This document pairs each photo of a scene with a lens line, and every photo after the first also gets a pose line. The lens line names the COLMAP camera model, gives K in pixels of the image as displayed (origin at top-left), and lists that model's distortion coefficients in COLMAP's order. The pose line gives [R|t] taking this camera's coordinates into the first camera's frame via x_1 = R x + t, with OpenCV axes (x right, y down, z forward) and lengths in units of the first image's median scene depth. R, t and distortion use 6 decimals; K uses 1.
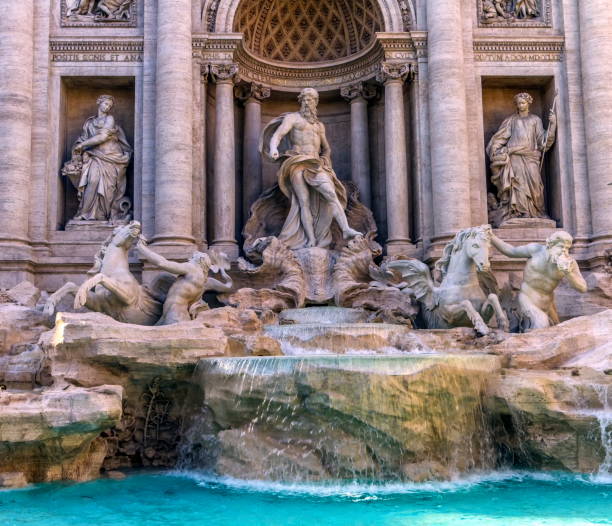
lens RADIAL K [[768.9, 0, 268.9], [0, 768.9, 270.6], [0, 0, 1]] dist [0.000270, -0.034580]
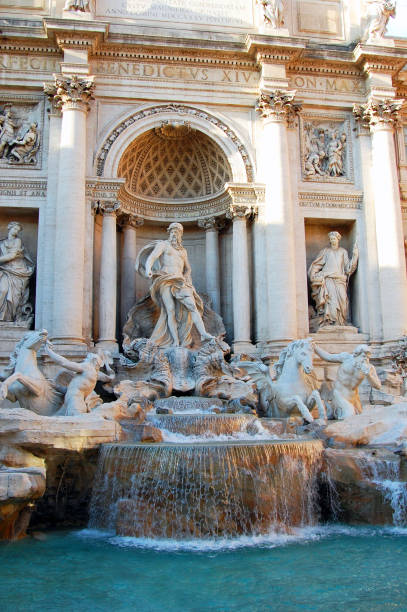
lens RADIAL K [[644.5, 0, 203.2], [0, 644.5, 303.4], [0, 0, 1]] dist [-0.117977, 0.048046]
pose [[0.990890, 0.021951, 0.132870, -0.042535], [-0.014930, 0.998450, -0.053611, -0.043453], [-0.133841, 0.051139, 0.989682, -0.071505]]
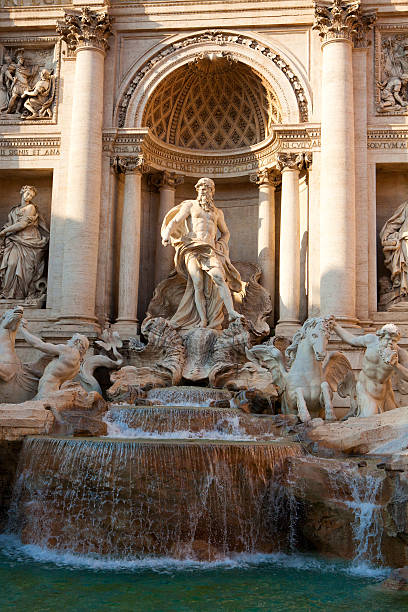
lens RADIAL K [[763.3, 0, 203.1], [0, 763.3, 308.1], [0, 0, 1]] dist [-0.008035, 0.027947]
pose [[0.989039, 0.013539, -0.147031, 0.204780], [-0.016334, 0.999708, -0.017819, -0.036885], [0.146747, 0.020026, 0.988971, -0.048754]]
